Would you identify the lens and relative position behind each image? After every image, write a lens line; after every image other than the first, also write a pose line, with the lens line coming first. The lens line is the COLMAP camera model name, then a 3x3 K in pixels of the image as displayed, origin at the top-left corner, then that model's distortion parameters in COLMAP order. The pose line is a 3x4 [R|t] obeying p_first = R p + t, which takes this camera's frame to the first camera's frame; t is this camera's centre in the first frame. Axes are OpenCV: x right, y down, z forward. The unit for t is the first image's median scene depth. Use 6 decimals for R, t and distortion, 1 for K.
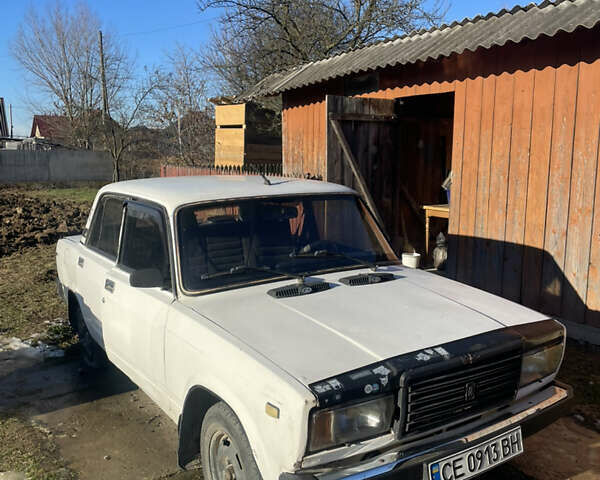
lens RADIAL K [[604.1, 0, 300.0], [0, 604.1, 240.0], [0, 0, 1]] dist [0.055741, -0.041912]
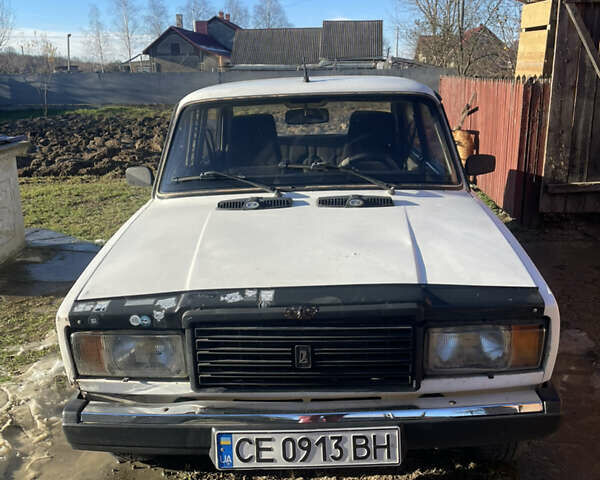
lens RADIAL K [[604.1, 0, 300.0], [0, 604.1, 240.0], [0, 0, 1]] dist [0.055741, -0.041912]
pose [[0.815635, 0.130652, -0.563623, 0.661702], [-0.058785, 0.987842, 0.143919, 0.007711], [0.575573, -0.084252, 0.813398, 0.423391]]
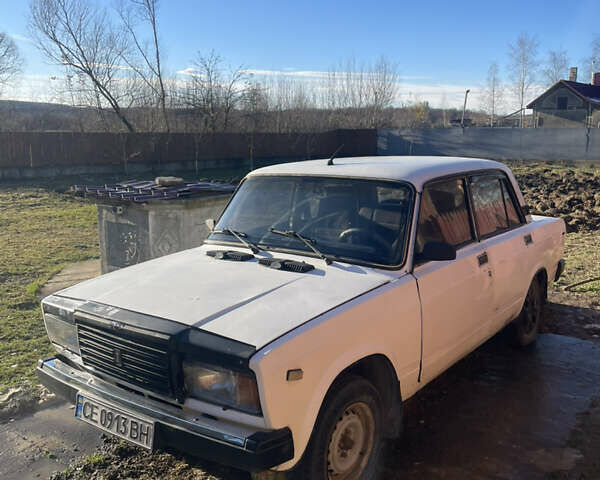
lens RADIAL K [[604.1, 0, 300.0], [0, 604.1, 240.0], [0, 0, 1]] dist [0.055741, -0.041912]
pose [[0.324950, 0.163106, -0.931560, 1.338661], [-0.134774, 0.982949, 0.125092, -0.129997], [0.936079, 0.084901, 0.341391, 0.913670]]
